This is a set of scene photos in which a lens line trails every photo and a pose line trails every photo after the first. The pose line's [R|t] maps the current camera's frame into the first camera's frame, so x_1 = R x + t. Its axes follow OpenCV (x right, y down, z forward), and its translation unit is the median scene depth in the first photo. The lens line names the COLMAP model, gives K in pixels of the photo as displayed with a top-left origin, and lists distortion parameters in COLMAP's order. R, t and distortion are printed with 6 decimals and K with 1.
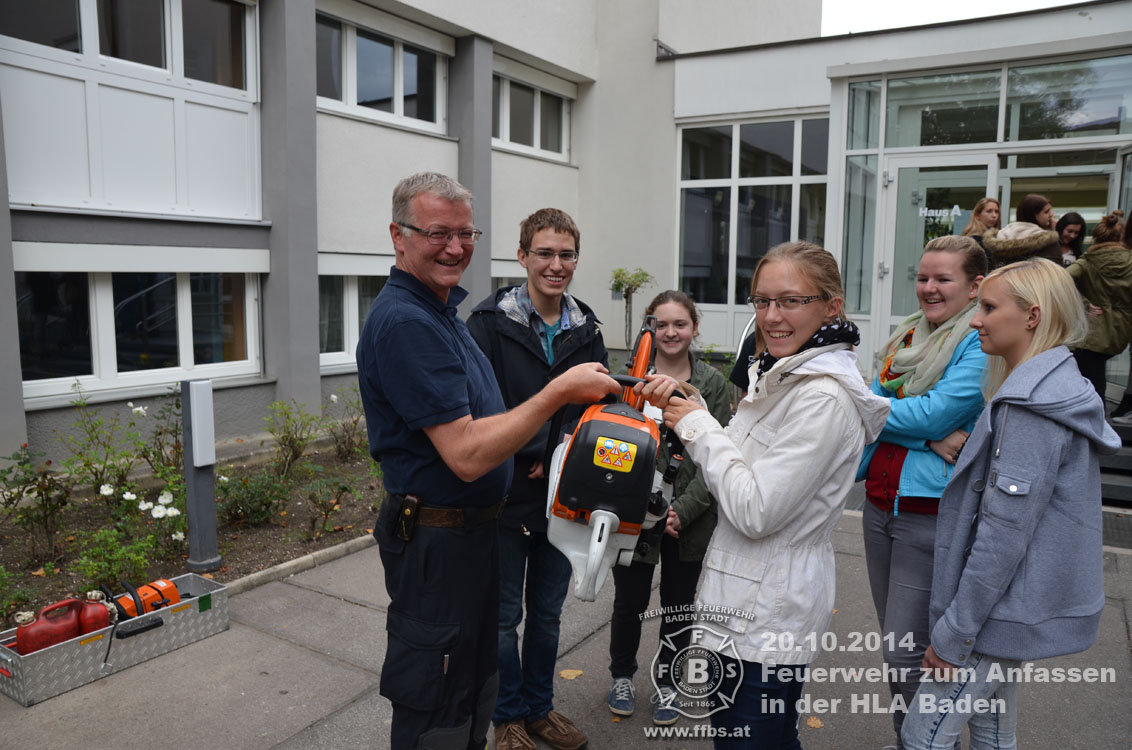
lens RADIAL K [[858.9, 0, 557.8], [0, 858.9, 374.1], [0, 0, 1]] dist [-0.108150, 0.100435]
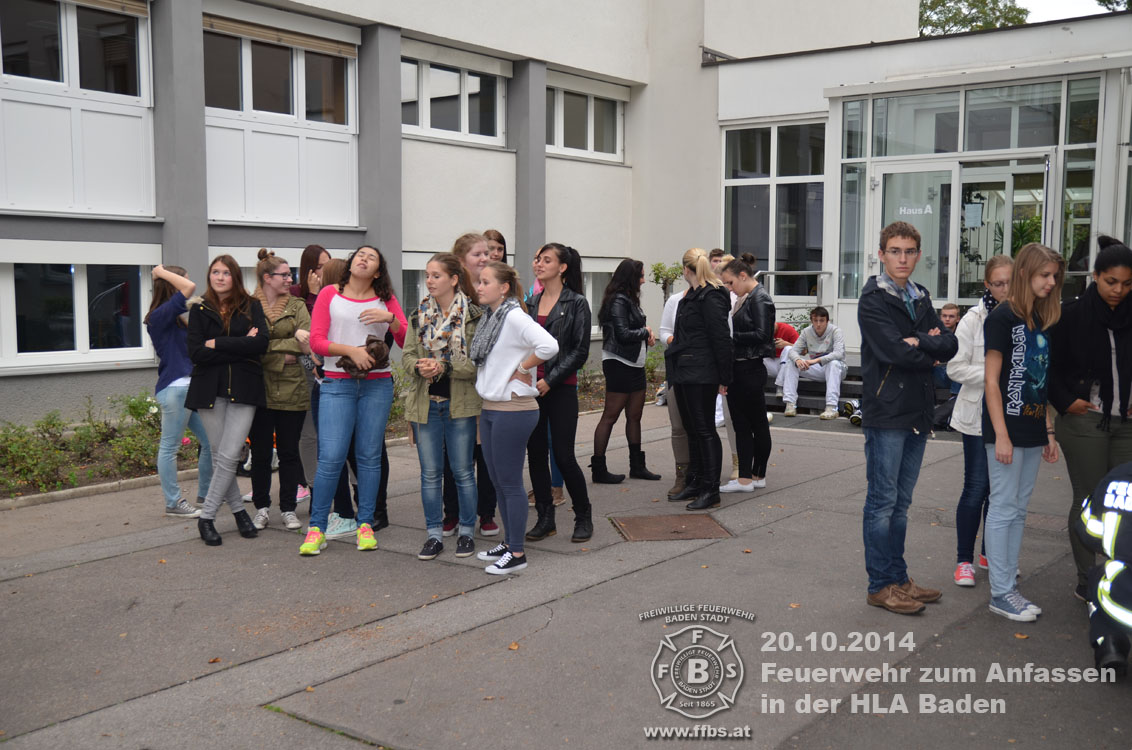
lens RADIAL K [[1200.7, 0, 565.8], [0, 1200.7, 375.4], [0, 0, 1]] dist [-0.045216, 0.000000]
pose [[0.996509, -0.006609, -0.083226, 0.074603], [0.003675, 0.999368, -0.035352, 0.075039], [0.083407, 0.034922, 0.995903, -0.534286]]
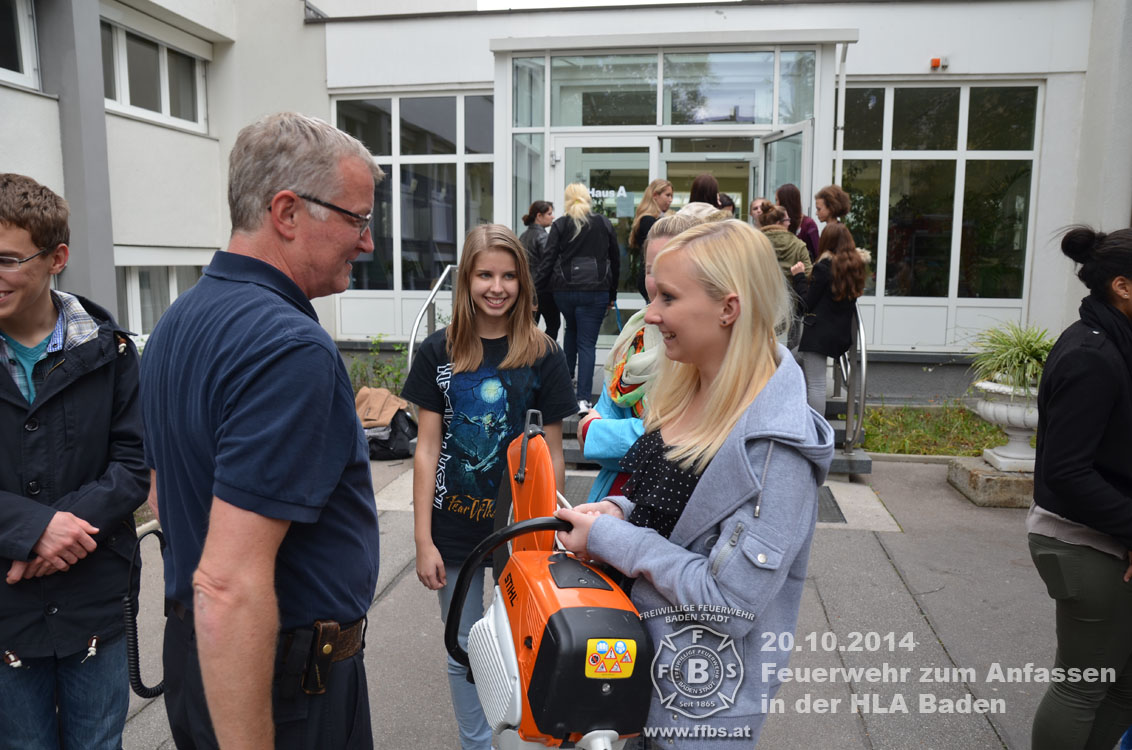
lens RADIAL K [[858.9, 0, 574.5], [0, 858.9, 376.7], [0, 0, 1]] dist [-0.108150, 0.100435]
pose [[0.918335, -0.060375, 0.391172, 0.008415], [0.051194, 0.998114, 0.033868, -0.009157], [-0.392479, -0.011076, 0.919694, 0.062565]]
